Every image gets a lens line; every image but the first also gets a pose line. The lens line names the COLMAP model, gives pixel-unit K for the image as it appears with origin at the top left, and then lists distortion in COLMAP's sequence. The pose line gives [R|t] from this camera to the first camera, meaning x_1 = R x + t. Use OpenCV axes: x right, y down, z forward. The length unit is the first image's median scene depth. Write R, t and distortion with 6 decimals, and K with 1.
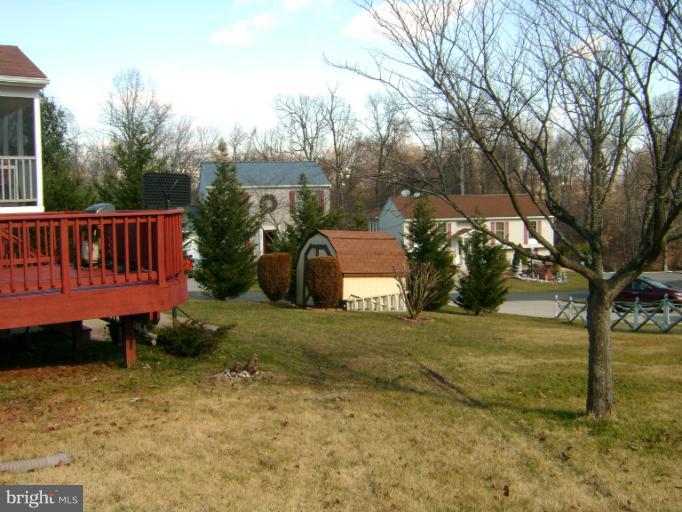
lens RADIAL K [[726.7, 0, 341.0], [0, 726.7, 256.0], [0, 0, 1]] dist [-0.103408, -0.011172]
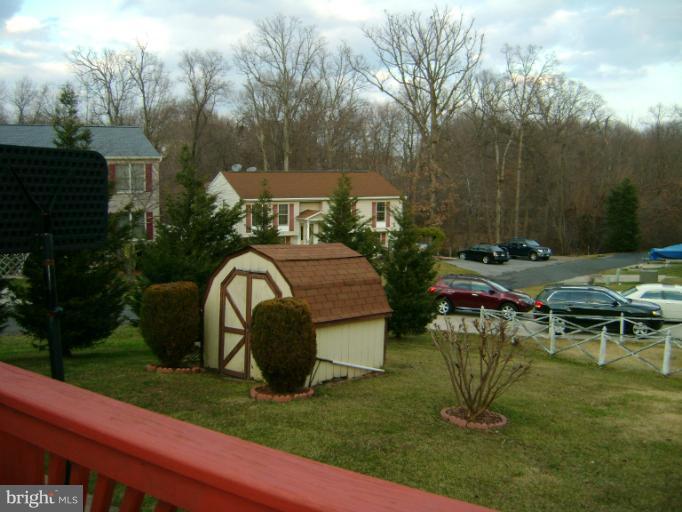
lens RADIAL K [[726.7, 0, 341.0], [0, 726.7, 256.0], [0, 0, 1]] dist [-0.103408, -0.011172]
pose [[0.957890, -0.009526, 0.286977, -0.031971], [-0.002330, 0.999159, 0.040941, -0.012678], [-0.287125, -0.039886, 0.957062, 0.102327]]
